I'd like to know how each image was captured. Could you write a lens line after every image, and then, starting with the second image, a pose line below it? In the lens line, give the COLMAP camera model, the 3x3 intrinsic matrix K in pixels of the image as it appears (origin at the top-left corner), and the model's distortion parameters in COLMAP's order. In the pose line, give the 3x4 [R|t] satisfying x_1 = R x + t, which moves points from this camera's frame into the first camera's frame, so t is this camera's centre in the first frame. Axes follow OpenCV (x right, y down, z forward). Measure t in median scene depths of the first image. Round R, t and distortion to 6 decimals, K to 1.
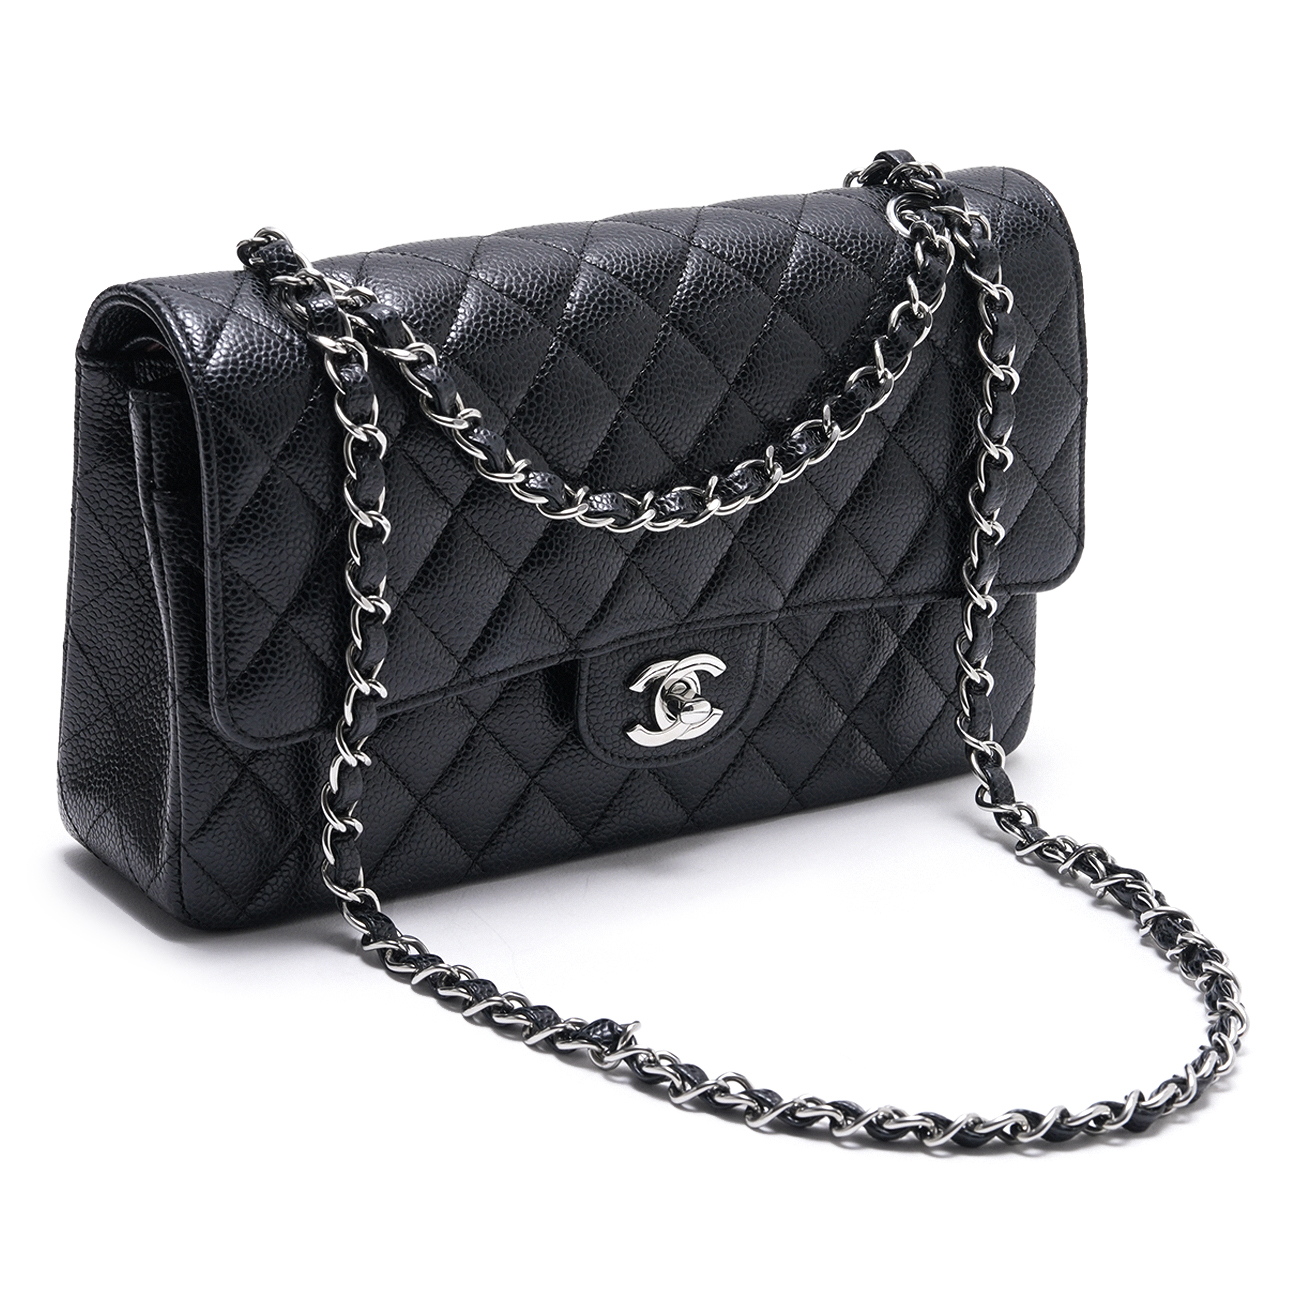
lens RADIAL K [[5157.8, 0, 649.8], [0, 5157.8, 651.3], [0, 0, 1]] dist [0.040880, 0.000000]
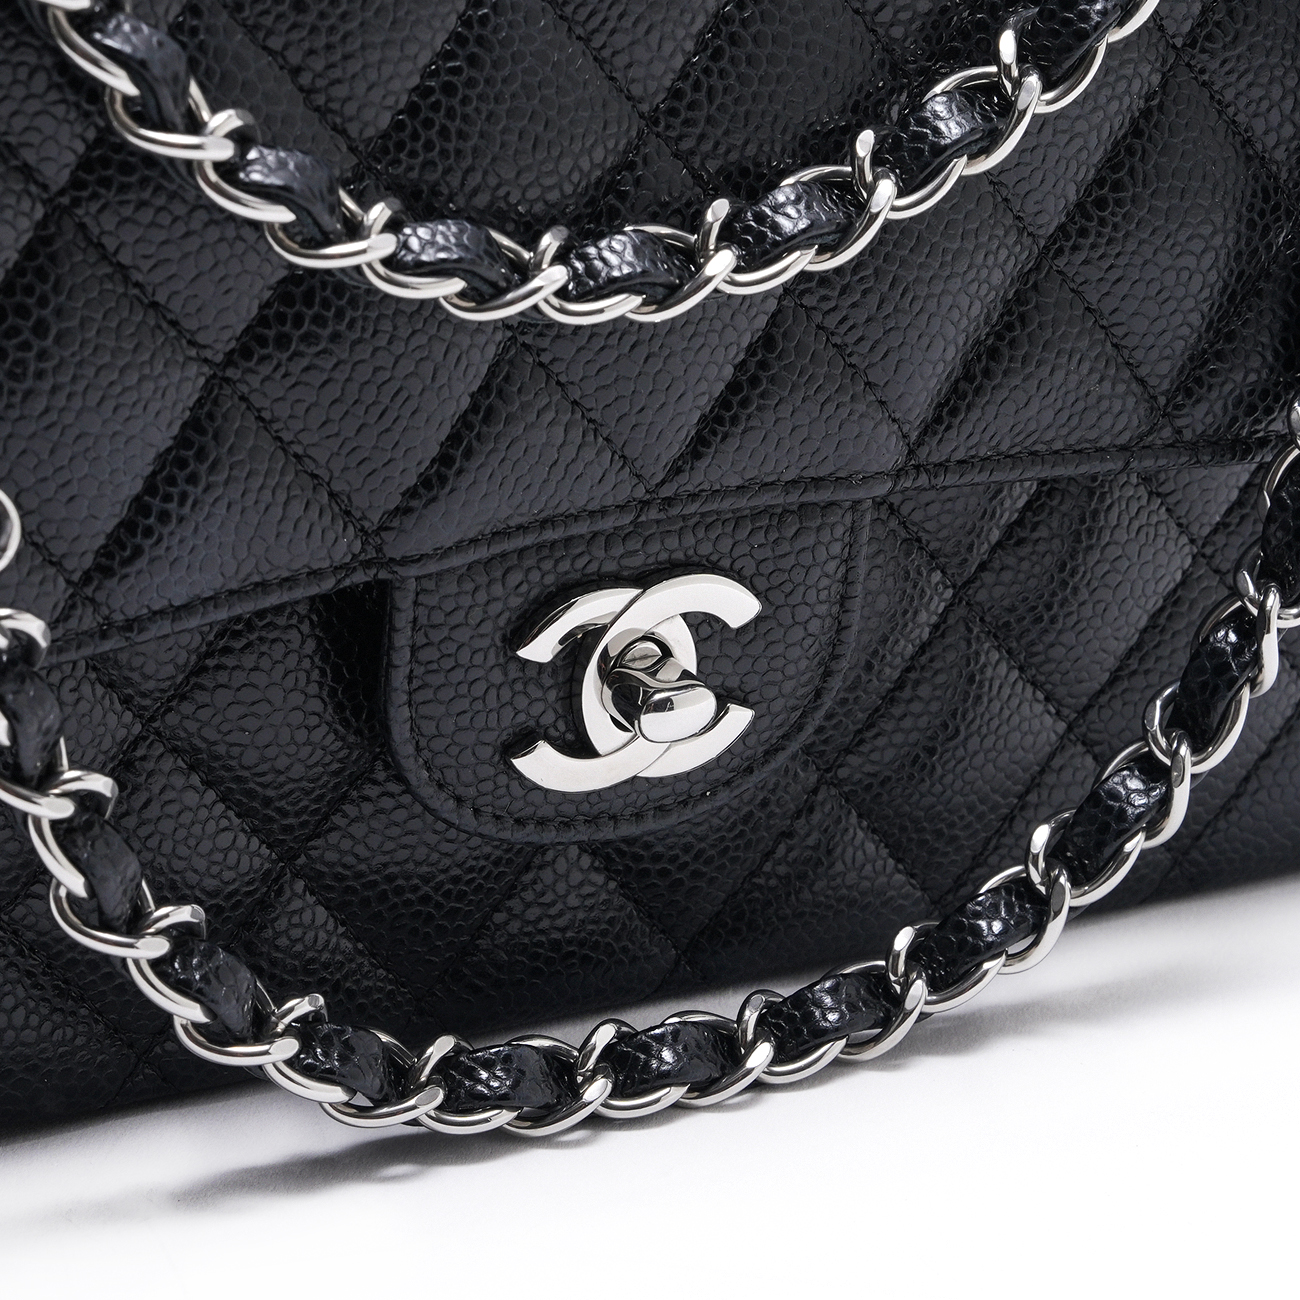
lens RADIAL K [[5157.8, 0, 651.0], [0, 5157.8, 647.2], [0, 0, 1]] dist [0.040880, 0.000000]
pose [[0.995091, 0.029041, -0.094611, 0.045710], [-0.026243, 0.999184, 0.030688, -0.006208], [0.095425, -0.028055, 0.995041, 0.590597]]
